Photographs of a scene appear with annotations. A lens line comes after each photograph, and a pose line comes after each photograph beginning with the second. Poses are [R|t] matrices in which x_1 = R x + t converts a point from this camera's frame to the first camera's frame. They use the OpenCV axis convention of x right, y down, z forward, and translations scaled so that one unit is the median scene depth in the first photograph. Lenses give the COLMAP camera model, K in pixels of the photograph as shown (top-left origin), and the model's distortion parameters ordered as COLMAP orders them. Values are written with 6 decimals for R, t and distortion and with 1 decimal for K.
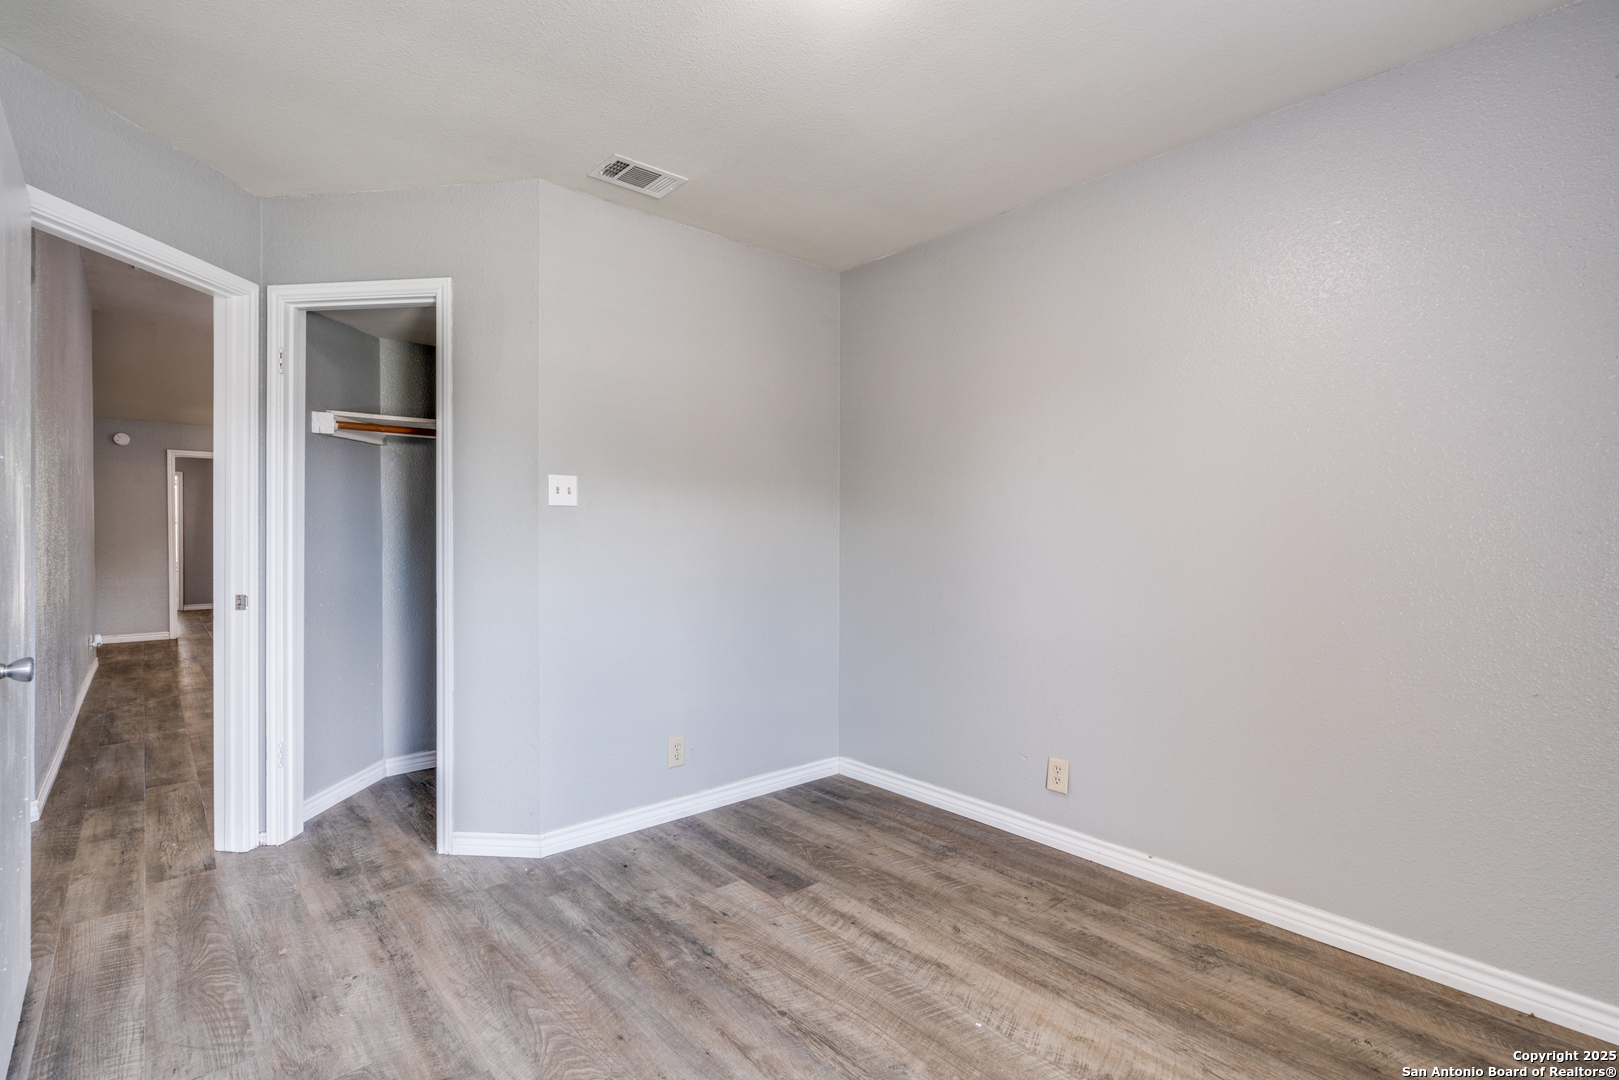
lens RADIAL K [[747.6, 0, 795.9], [0, 747.6, 536.6], [0, 0, 1]] dist [-0.002943, -0.000029]
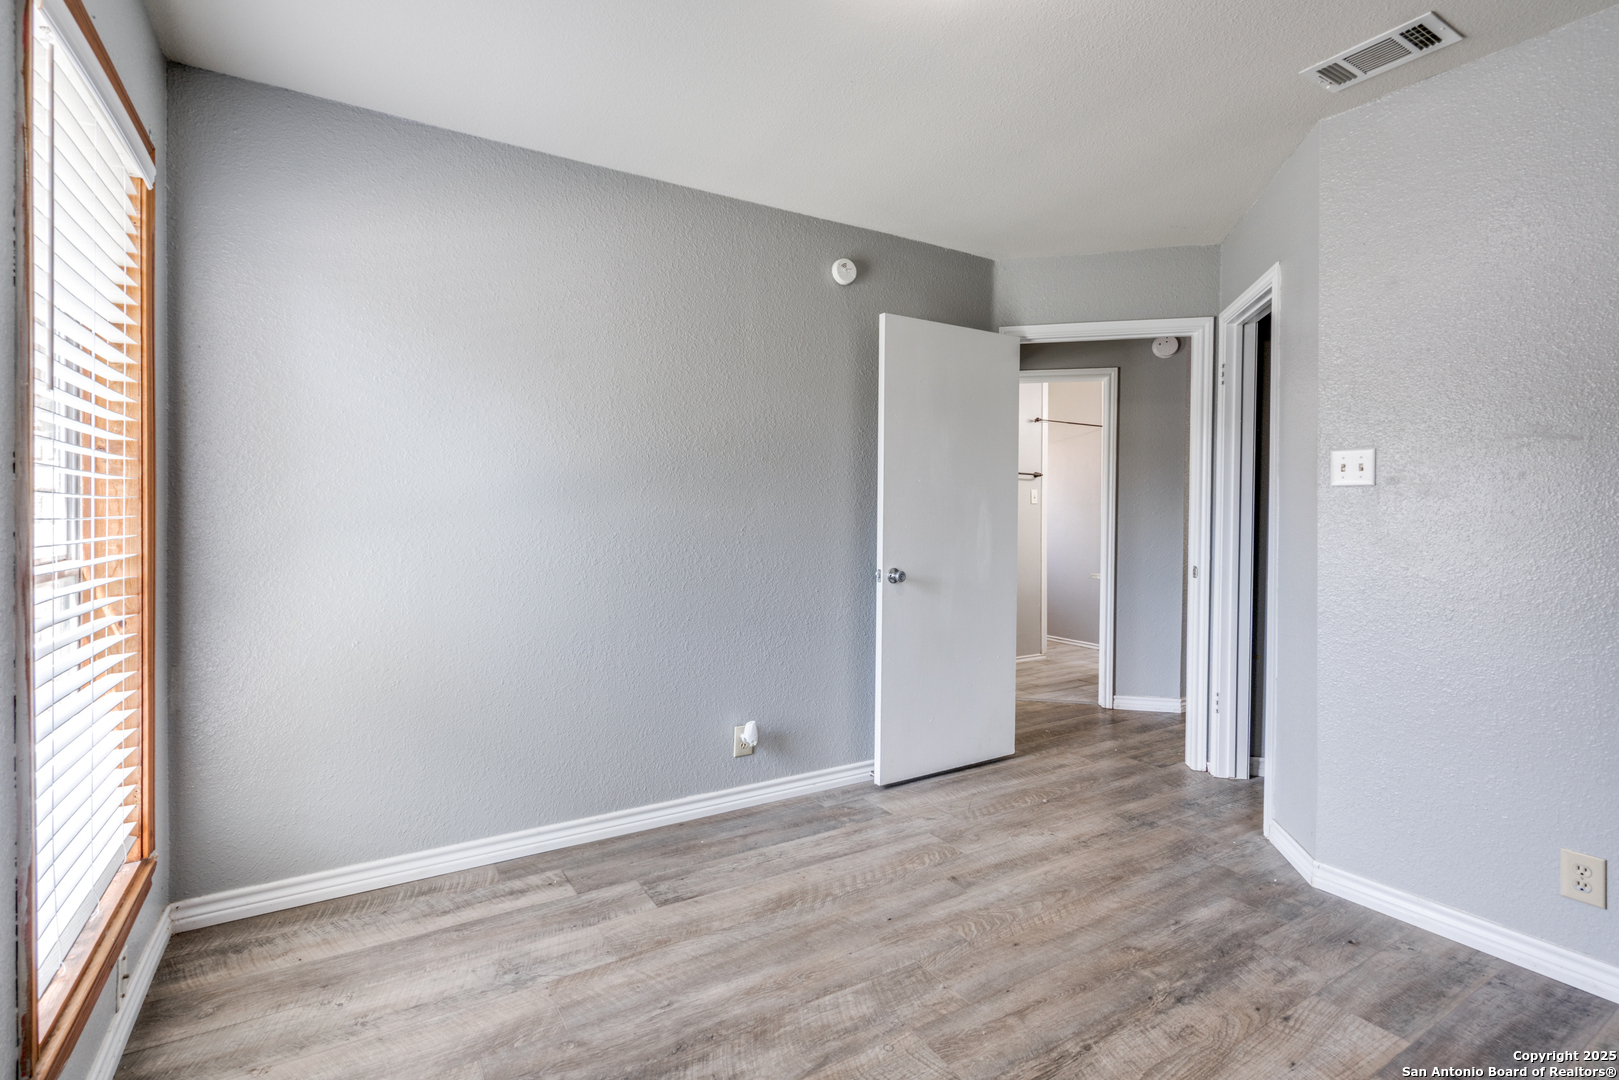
lens RADIAL K [[747.6, 0, 792.9], [0, 747.6, 528.8], [0, 0, 1]] dist [-0.002943, -0.000029]
pose [[-0.154777, 0.015287, -0.987831, 0.751943], [-0.011093, 0.999790, 0.017210, -0.001303], [0.987887, 0.013622, -0.154575, 0.635986]]
